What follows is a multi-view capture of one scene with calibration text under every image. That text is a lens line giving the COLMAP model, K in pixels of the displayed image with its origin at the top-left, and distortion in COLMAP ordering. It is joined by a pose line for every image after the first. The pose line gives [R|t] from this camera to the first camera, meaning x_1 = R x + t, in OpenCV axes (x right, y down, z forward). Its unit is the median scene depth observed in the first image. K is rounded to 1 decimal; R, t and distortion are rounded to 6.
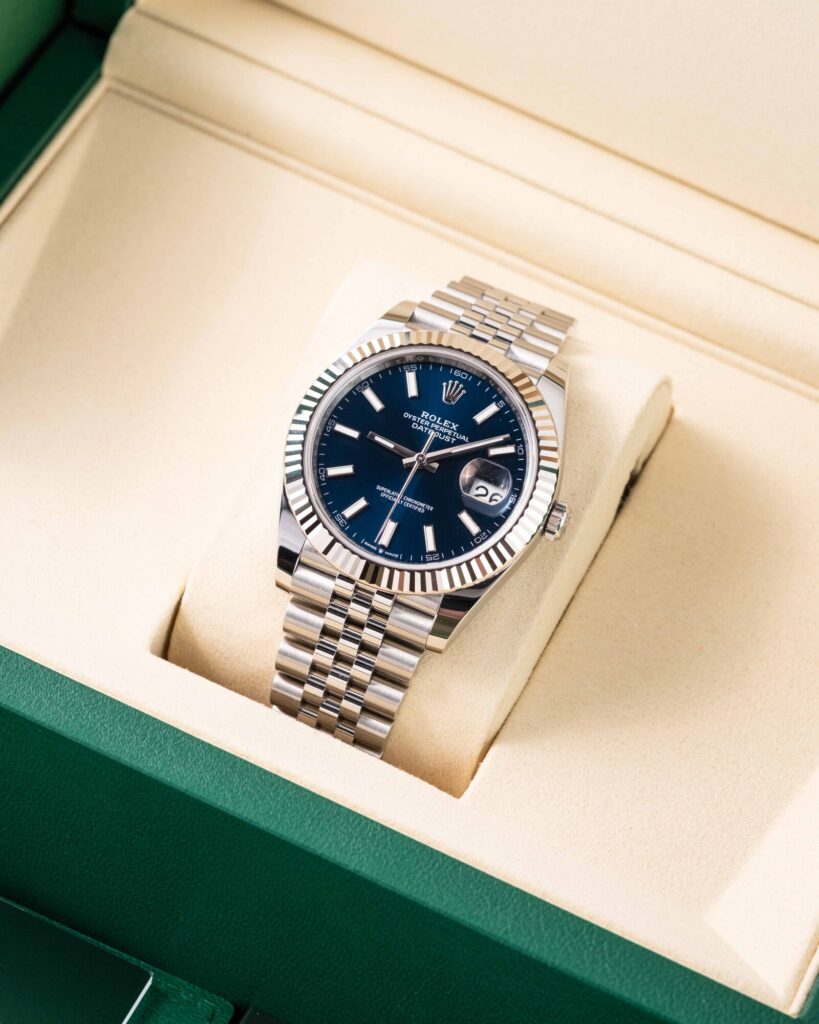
lens RADIAL K [[3470.3, 0, 409.5], [0, 3470.3, 512.0], [0, 0, 1]] dist [0.303151, -2.861063]
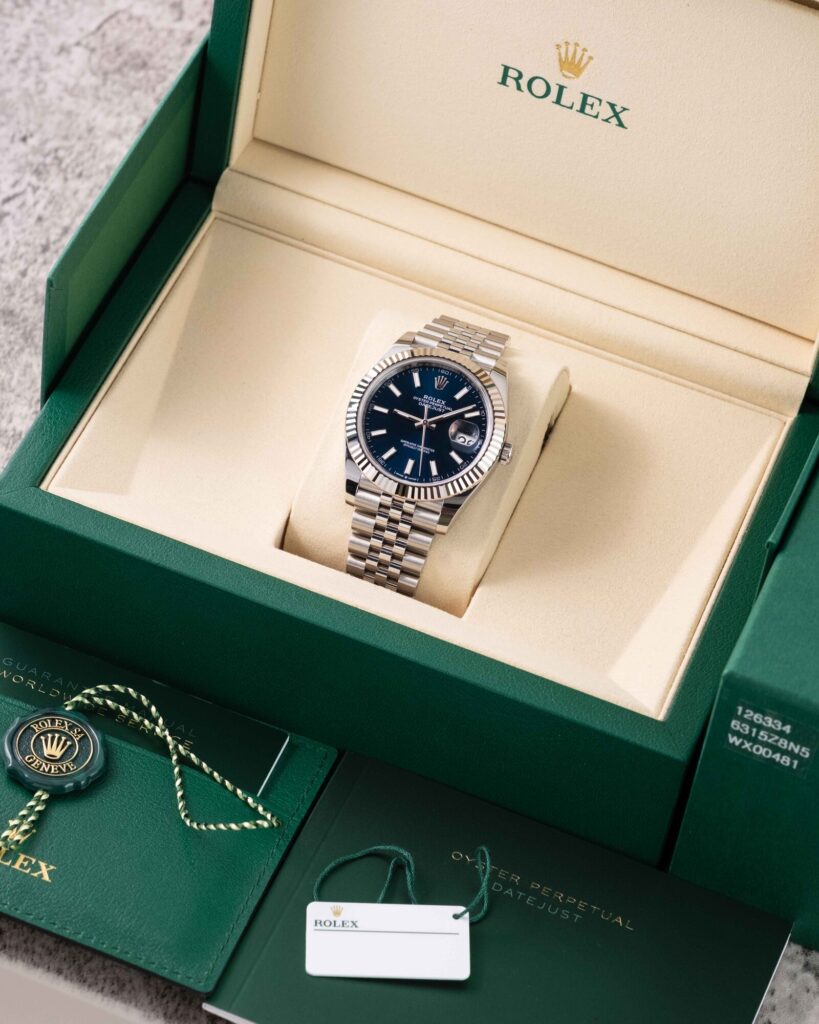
lens RADIAL K [[3470.3, 0, 409.5], [0, 3470.3, 512.0], [0, 0, 1]] dist [0.303151, -2.861063]
pose [[0.997452, -0.068443, 0.020136, -0.041854], [0.068827, 0.997447, -0.019039, 0.060570], [-0.018782, 0.020377, 0.999616, -0.708766]]
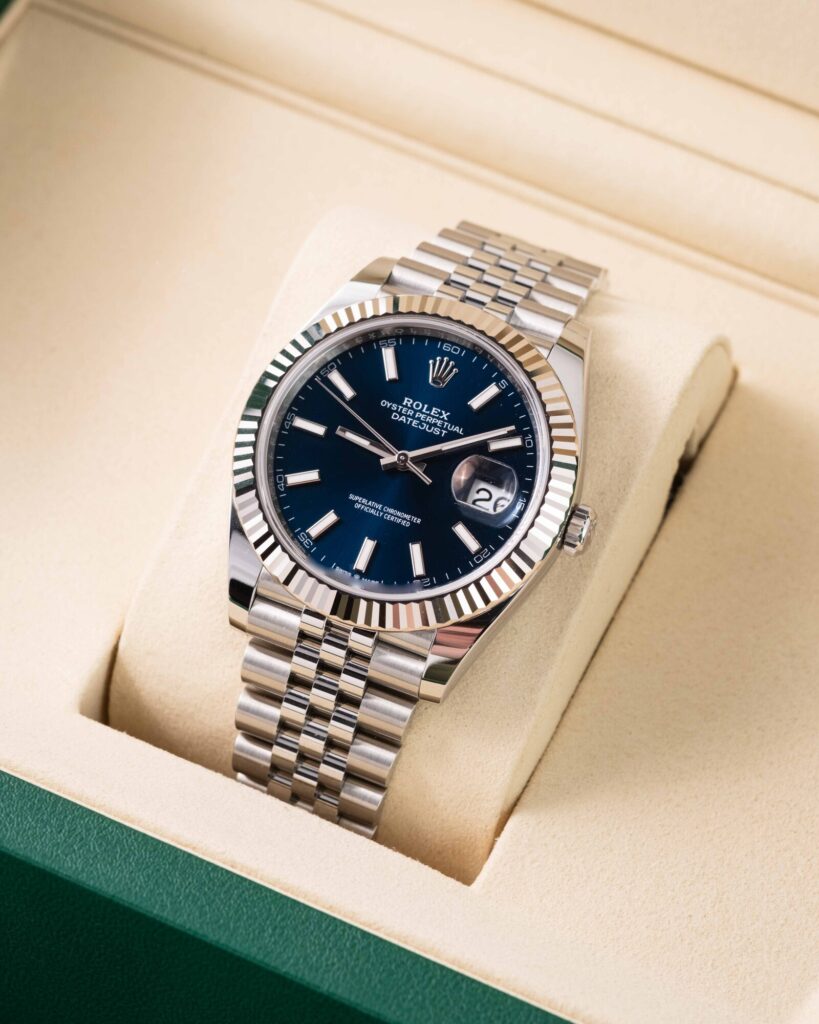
lens RADIAL K [[3524.3, 0, 409.5], [0, 3524.3, 512.0], [0, 0, 1]] dist [0.512560, -5.496755]
pose [[0.996920, -0.041071, -0.066818, 0.057550], [0.043119, 0.998634, 0.029507, -0.026629], [0.065515, -0.032297, 0.997329, 0.197522]]
